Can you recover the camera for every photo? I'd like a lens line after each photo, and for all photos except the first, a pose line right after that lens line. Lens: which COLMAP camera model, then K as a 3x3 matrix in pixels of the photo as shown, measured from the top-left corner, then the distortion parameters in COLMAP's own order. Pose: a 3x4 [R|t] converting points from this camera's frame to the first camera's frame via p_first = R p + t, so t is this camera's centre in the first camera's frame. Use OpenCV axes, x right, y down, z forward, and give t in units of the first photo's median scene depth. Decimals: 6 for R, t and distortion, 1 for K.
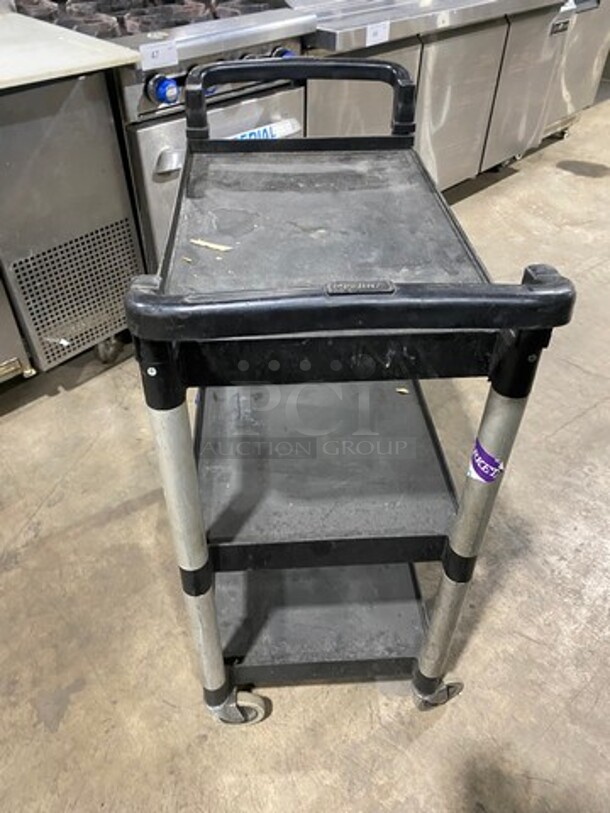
lens RADIAL K [[605.6, 0, 299.2], [0, 605.6, 408.5], [0, 0, 1]] dist [0.005218, 0.004736]
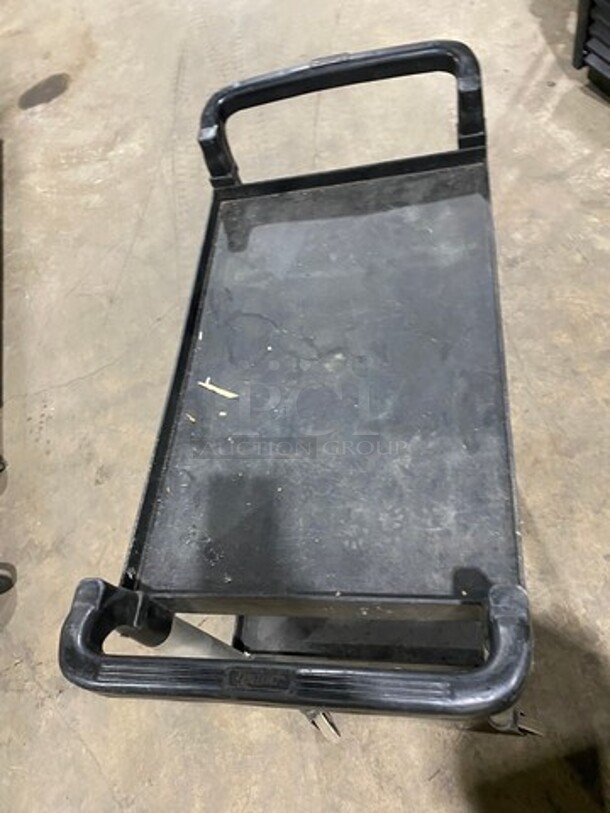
lens RADIAL K [[607.0, 0, 320.4], [0, 607.0, 416.7], [0, 0, 1]] dist [0.006280, -0.004425]
pose [[0.461801, -0.815260, 0.349416, -0.127878], [0.740716, 0.571171, 0.353701, -0.282337], [-0.487934, 0.095478, 0.867643, 0.102675]]
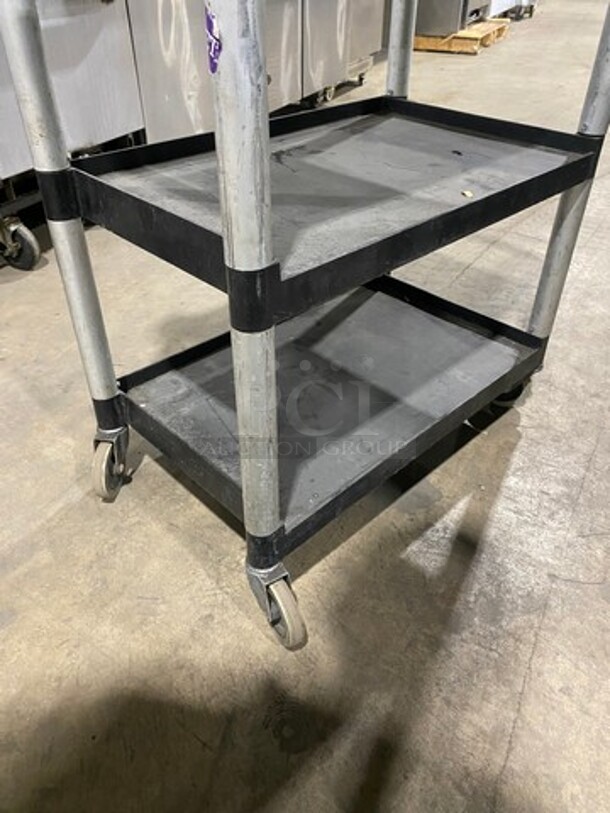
lens RADIAL K [[609.4, 0, 314.9], [0, 609.4, 407.9], [0, 0, 1]] dist [0.008827, 0.004415]
pose [[0.933940, -0.213496, 0.286663, -0.142260], [0.230951, 0.972559, -0.028107, 0.250913], [-0.272796, 0.092455, 0.957619, 0.166360]]
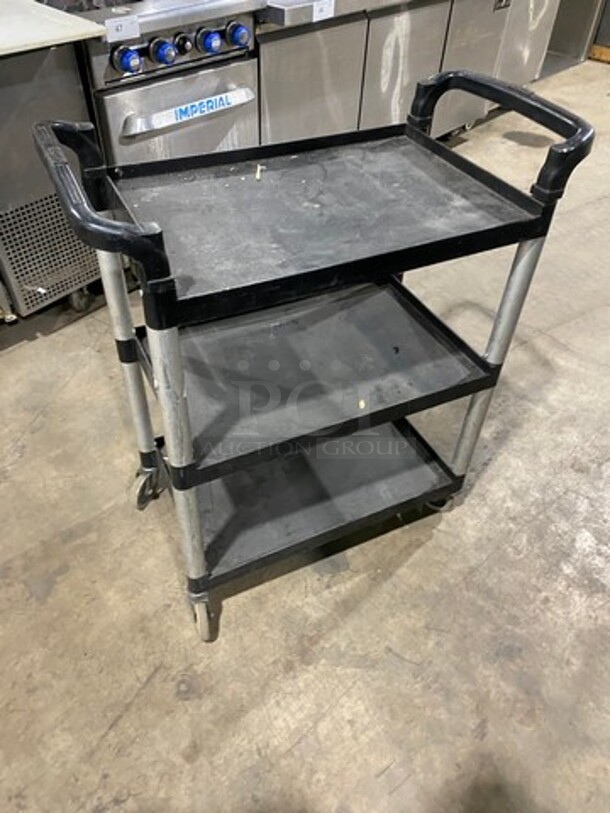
lens RADIAL K [[605.6, 0, 299.2], [0, 605.6, 408.5], [0, 0, 1]] dist [0.005218, 0.004736]
pose [[0.999188, -0.005942, 0.039856, 0.043750], [0.004218, 0.999057, 0.043204, 0.067913], [-0.040075, -0.043001, 0.998271, -0.154837]]
